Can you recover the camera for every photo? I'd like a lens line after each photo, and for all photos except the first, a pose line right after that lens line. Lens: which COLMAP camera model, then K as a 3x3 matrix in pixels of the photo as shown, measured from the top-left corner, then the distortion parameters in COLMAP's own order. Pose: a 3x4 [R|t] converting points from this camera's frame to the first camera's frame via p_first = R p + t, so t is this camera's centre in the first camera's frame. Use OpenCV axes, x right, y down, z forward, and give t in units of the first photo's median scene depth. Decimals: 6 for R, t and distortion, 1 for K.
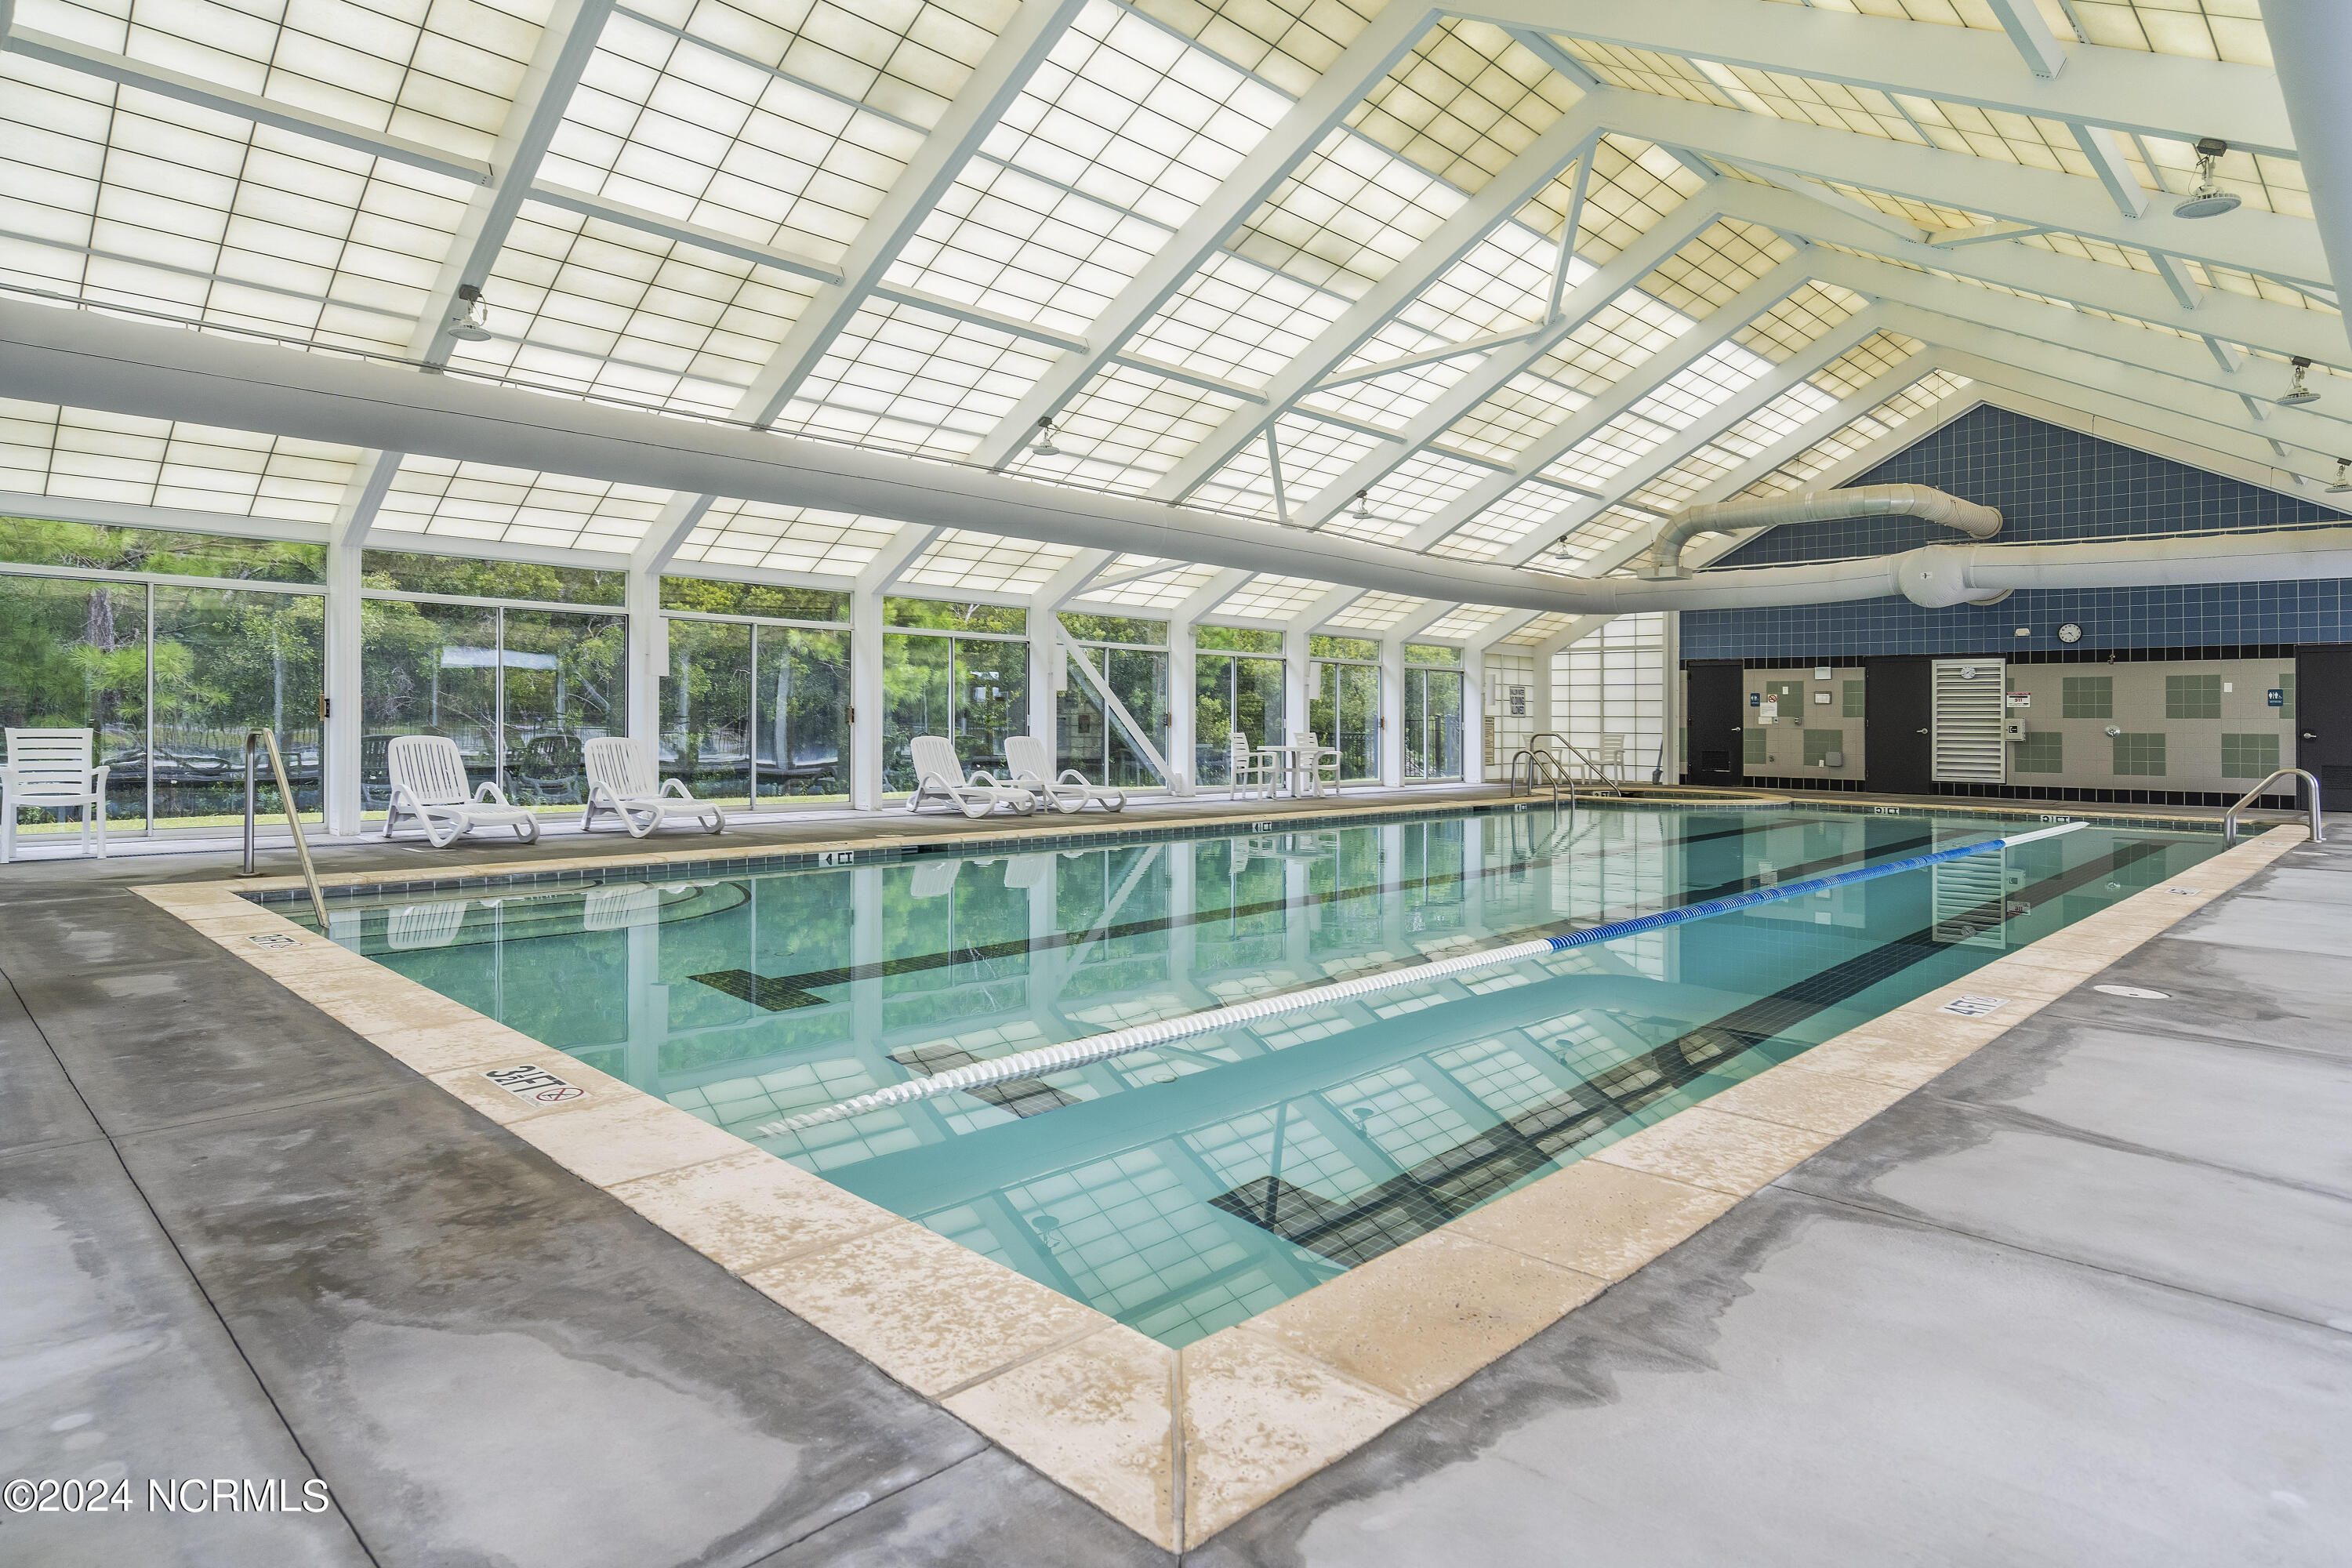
lens RADIAL K [[1322.5, 0, 1175.9], [0, 1322.5, 638.8], [0, 0, 1]] dist [0.001084, -0.000941]
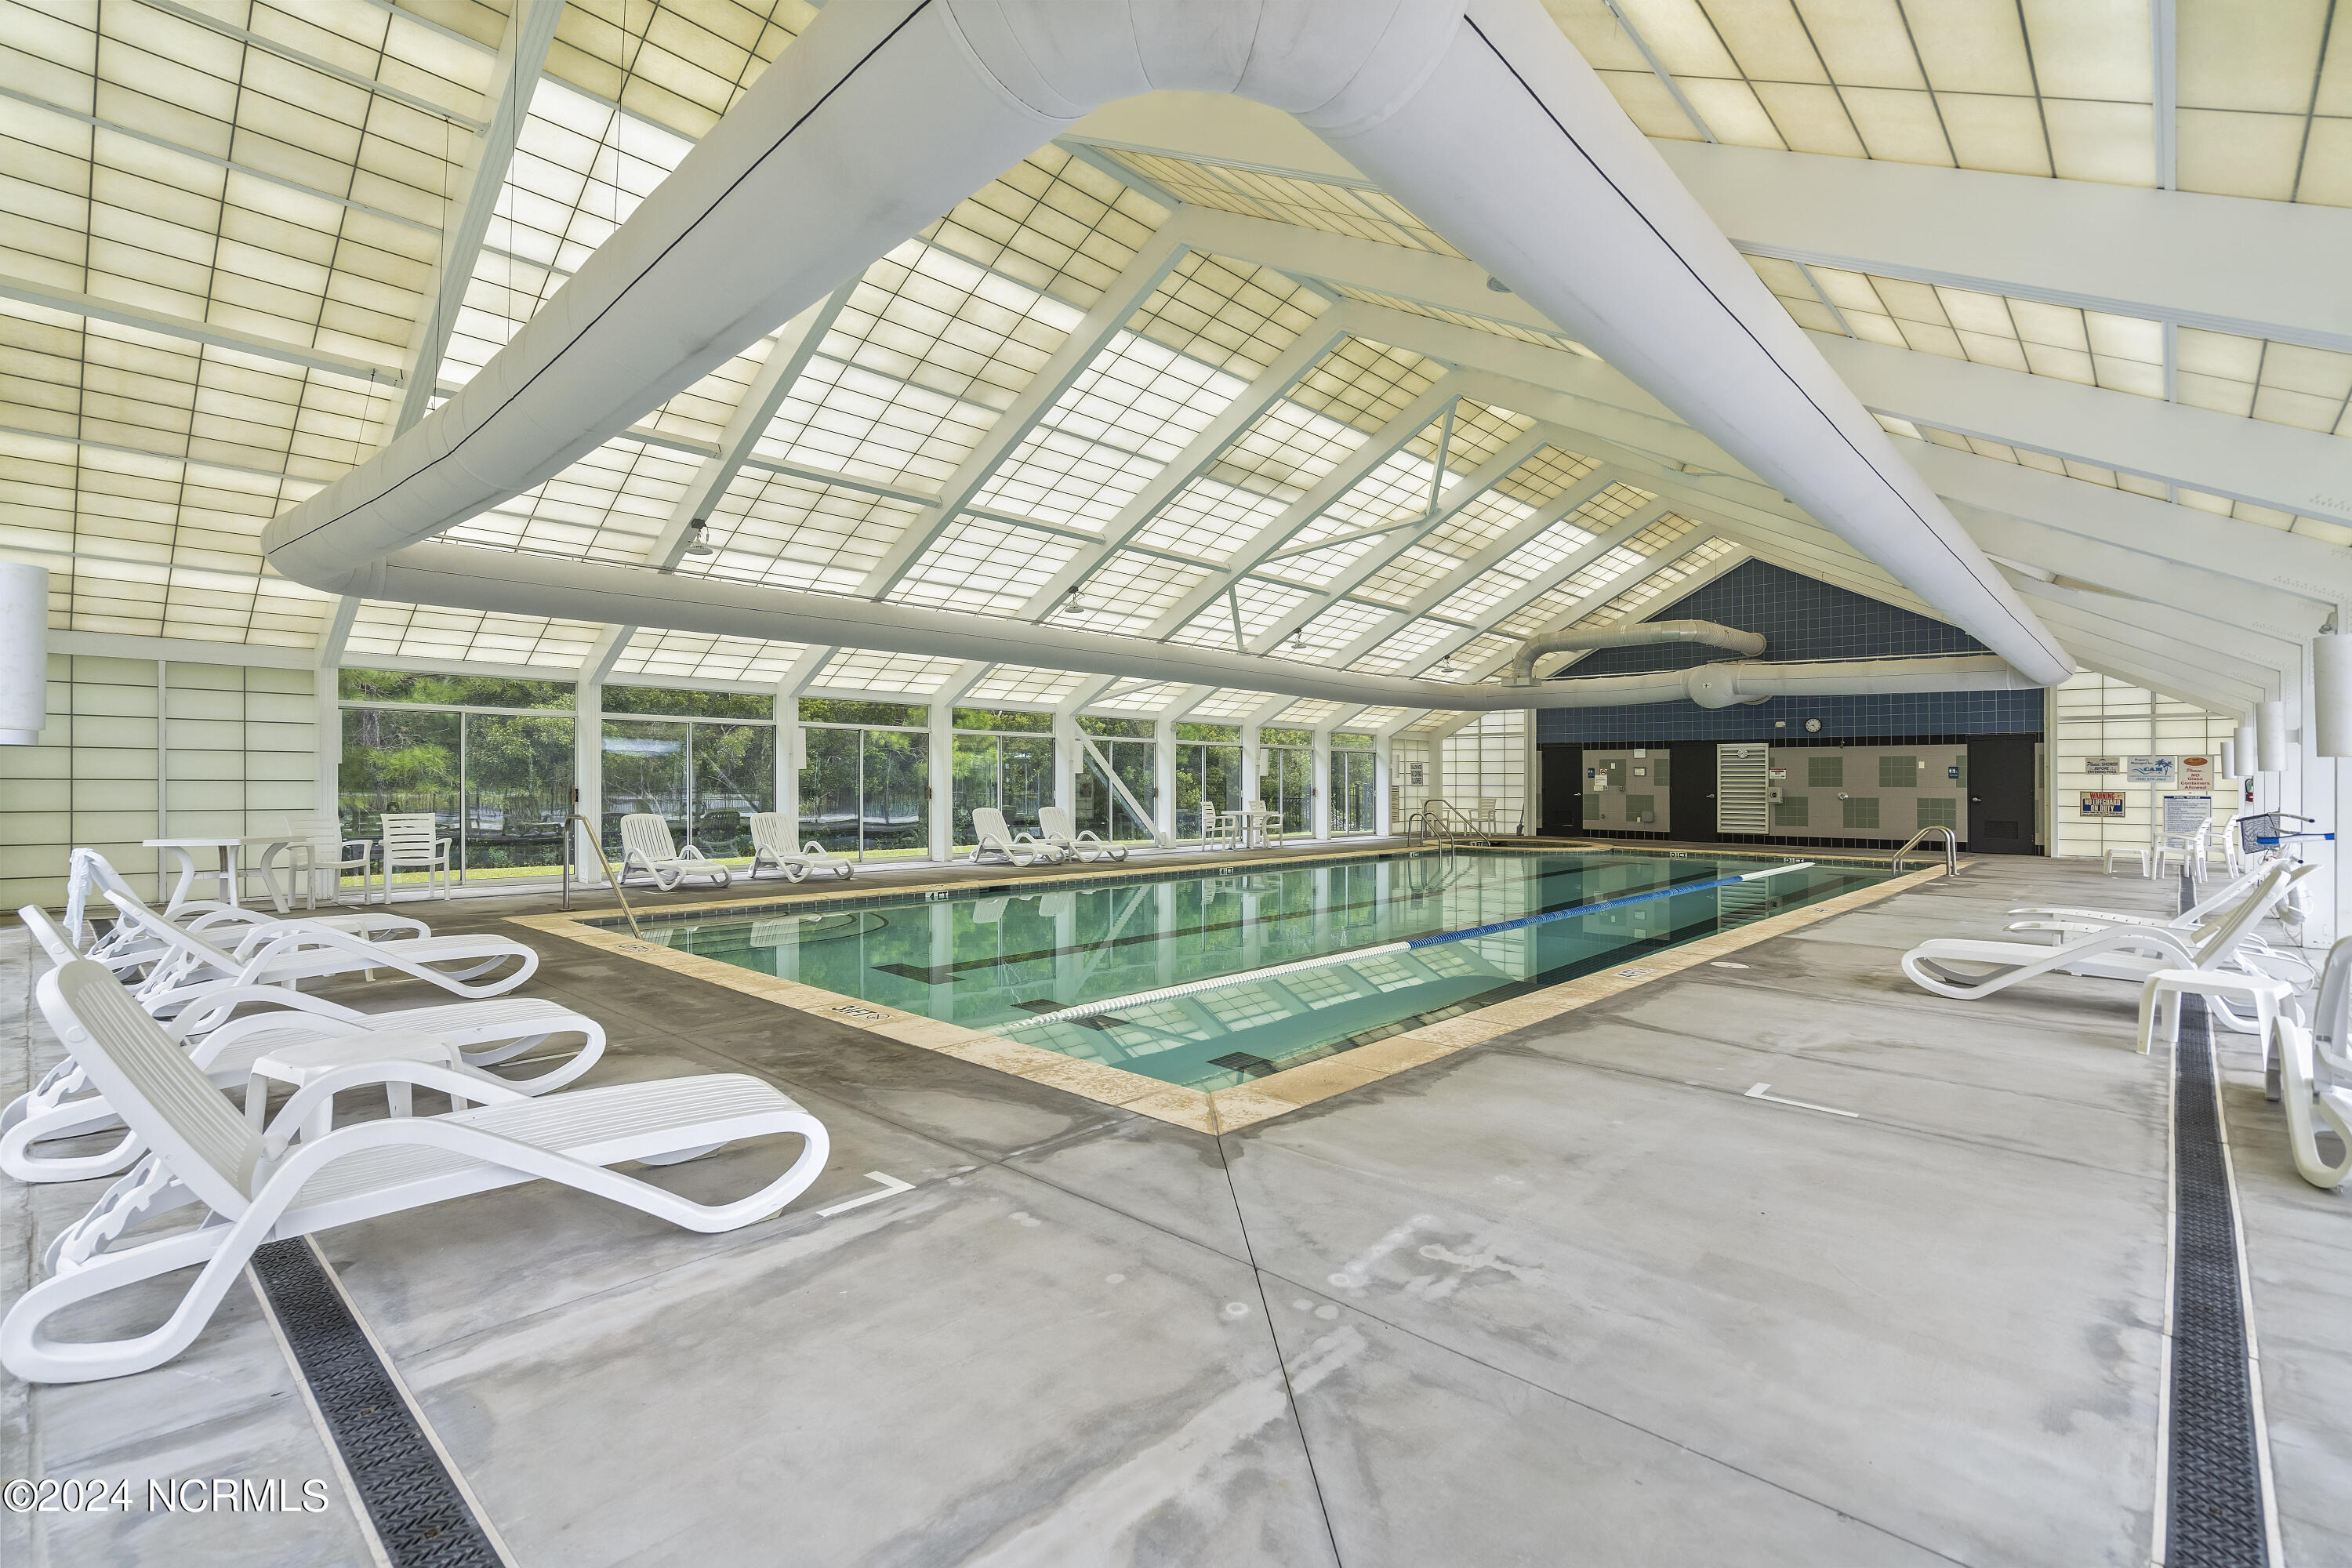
lens RADIAL K [[1080.4, 0, 1149.3], [0, 1080.4, 779.1], [0, 0, 1]] dist [-0.000699, 0.000269]
pose [[0.999956, -0.009248, -0.001708, -0.013757], [0.009333, 0.998209, 0.059089, -0.022854], [0.001158, -0.059103, 0.998251, -0.133754]]
